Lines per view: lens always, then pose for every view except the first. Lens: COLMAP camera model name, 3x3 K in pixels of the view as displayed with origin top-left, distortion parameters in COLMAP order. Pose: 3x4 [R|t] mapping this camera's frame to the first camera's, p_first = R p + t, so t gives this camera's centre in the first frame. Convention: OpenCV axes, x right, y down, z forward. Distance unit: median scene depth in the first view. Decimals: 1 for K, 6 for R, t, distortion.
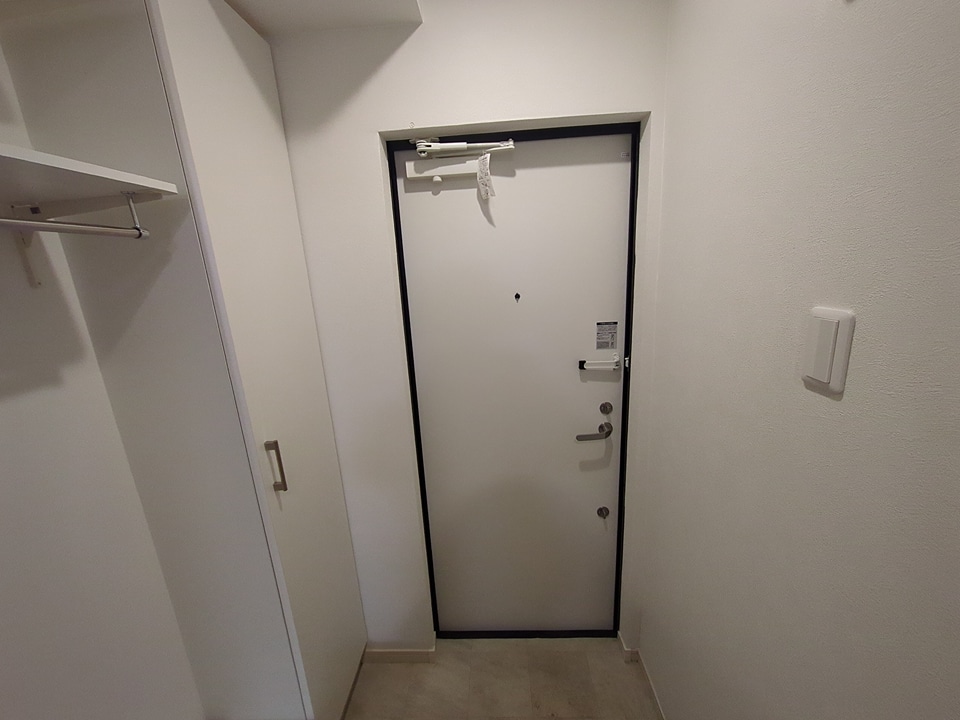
lens RADIAL K [[401.8, 0, 480.0], [0, 401.8, 360.0], [0, 0, 1]] dist [-0.001754, -0.000347]
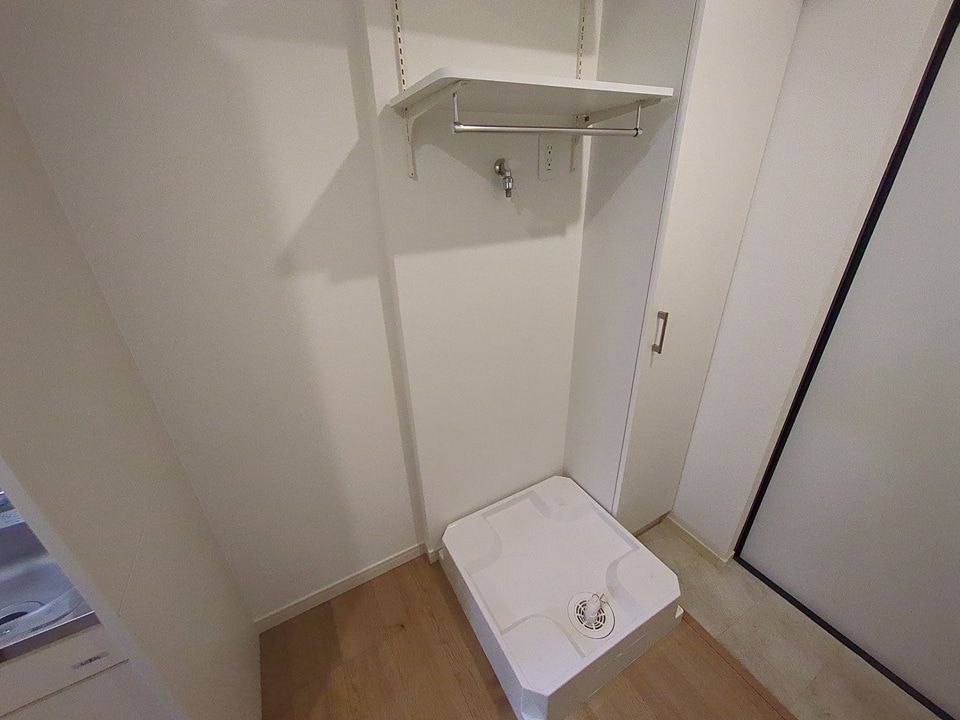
lens RADIAL K [[376.9, 0, 485.5], [0, 376.9, 361.3], [0, 0, 1]] dist [-0.001221, -0.000075]
pose [[0.544362, 0.397780, -0.738540, 0.125001], [-0.221621, 0.917335, 0.330728, 0.081761], [0.809045, -0.016360, 0.587519, -0.173441]]
